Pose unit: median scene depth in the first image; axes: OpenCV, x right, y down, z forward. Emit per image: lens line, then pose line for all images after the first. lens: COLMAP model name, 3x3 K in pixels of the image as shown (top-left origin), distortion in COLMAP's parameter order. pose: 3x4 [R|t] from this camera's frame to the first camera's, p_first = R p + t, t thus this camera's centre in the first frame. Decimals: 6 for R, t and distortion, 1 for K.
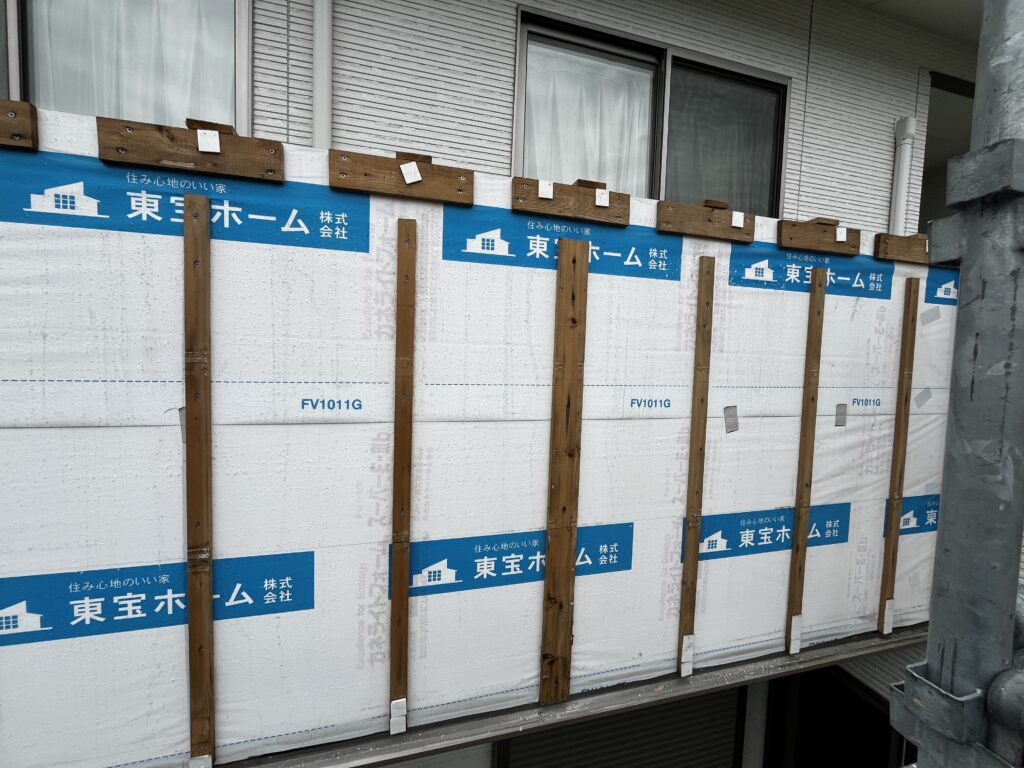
lens RADIAL K [[410.7, 0, 507.2], [0, 410.7, 380.8], [0, 0, 1]] dist [-0.002269, 0.000007]
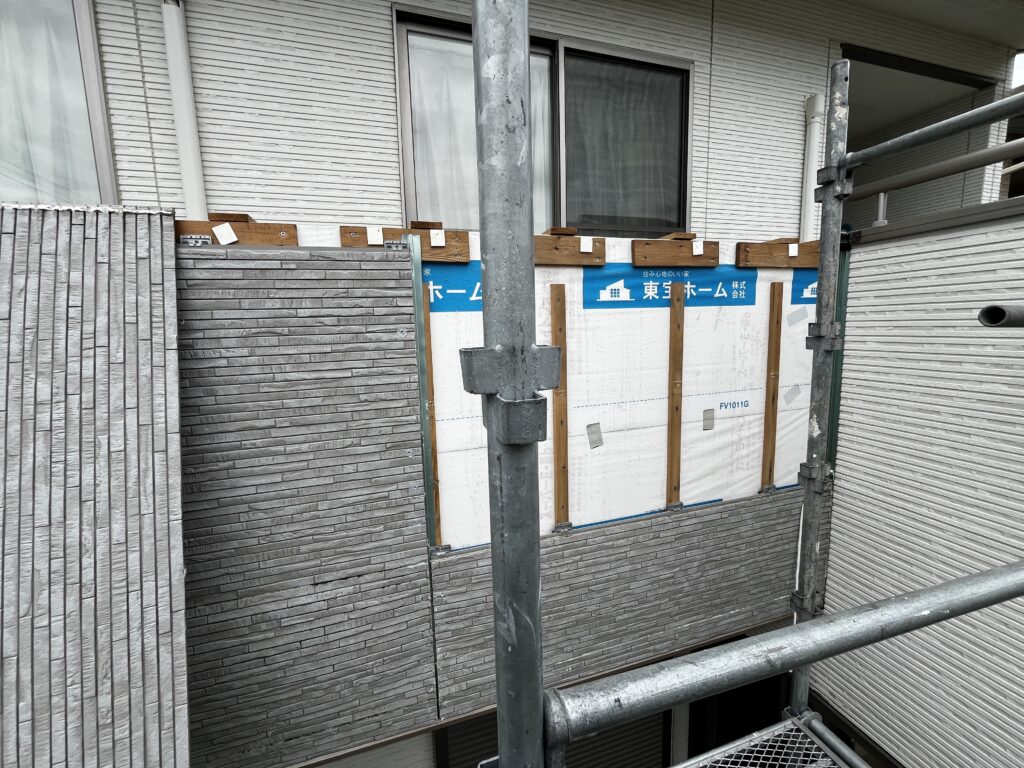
lens RADIAL K [[410.8, 0, 508.2], [0, 410.8, 380.3], [0, 0, 1]] dist [0.000256, -0.002387]
pose [[0.997601, -0.064407, 0.025358, 0.276088], [0.062407, 0.995376, 0.073020, -0.124370], [-0.029944, -0.071263, 0.997008, -0.029391]]
